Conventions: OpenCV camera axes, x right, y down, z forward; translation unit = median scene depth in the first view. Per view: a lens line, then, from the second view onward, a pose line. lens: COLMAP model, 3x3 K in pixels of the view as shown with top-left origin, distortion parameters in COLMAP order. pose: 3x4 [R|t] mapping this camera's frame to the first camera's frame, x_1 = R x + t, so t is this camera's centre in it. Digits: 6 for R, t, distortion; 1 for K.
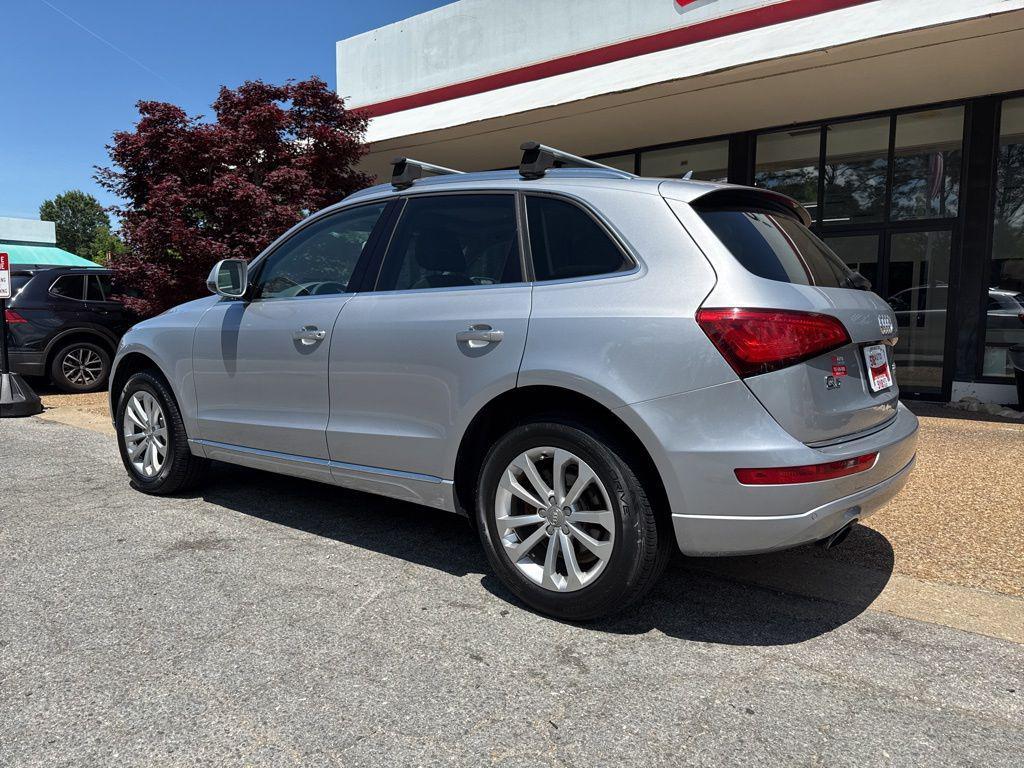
lens RADIAL K [[715.1, 0, 513.8], [0, 715.1, 380.1], [0, 0, 1]] dist [0.068635, -0.091392]
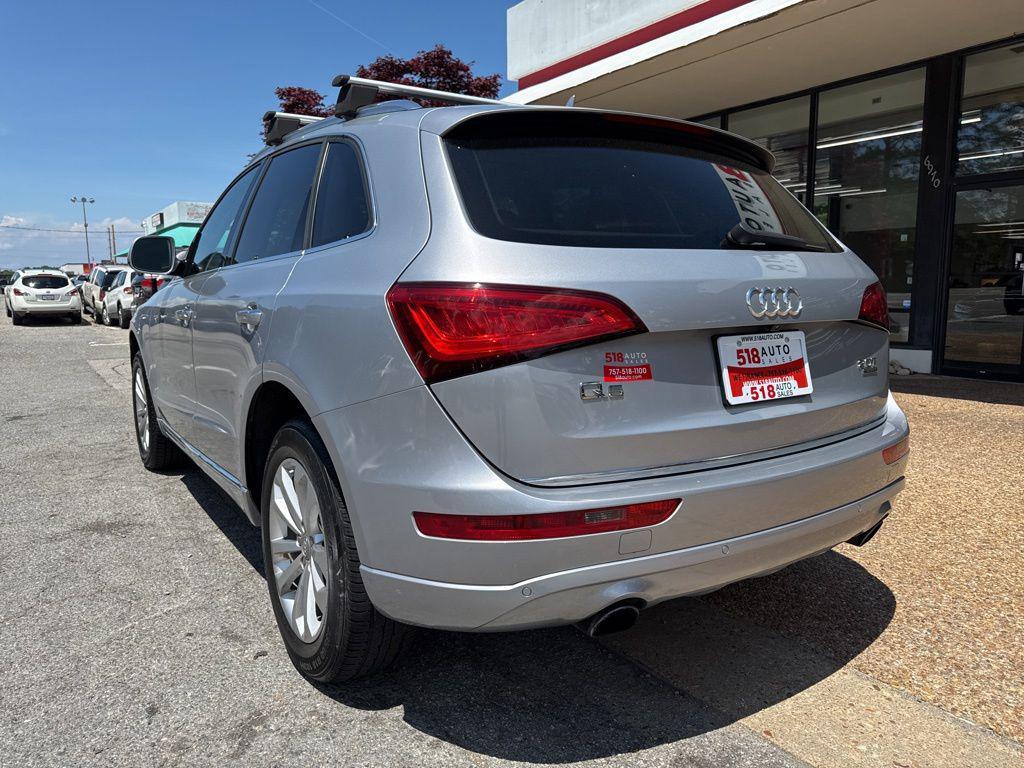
lens RADIAL K [[726.1, 0, 512.5], [0, 726.1, 380.4], [0, 0, 1]] dist [0.004367, -0.003552]
pose [[0.948562, 0.029724, -0.315193, 0.401873], [-0.018078, 0.999044, 0.039807, -0.023084], [0.316075, -0.032061, 0.948192, 0.239858]]
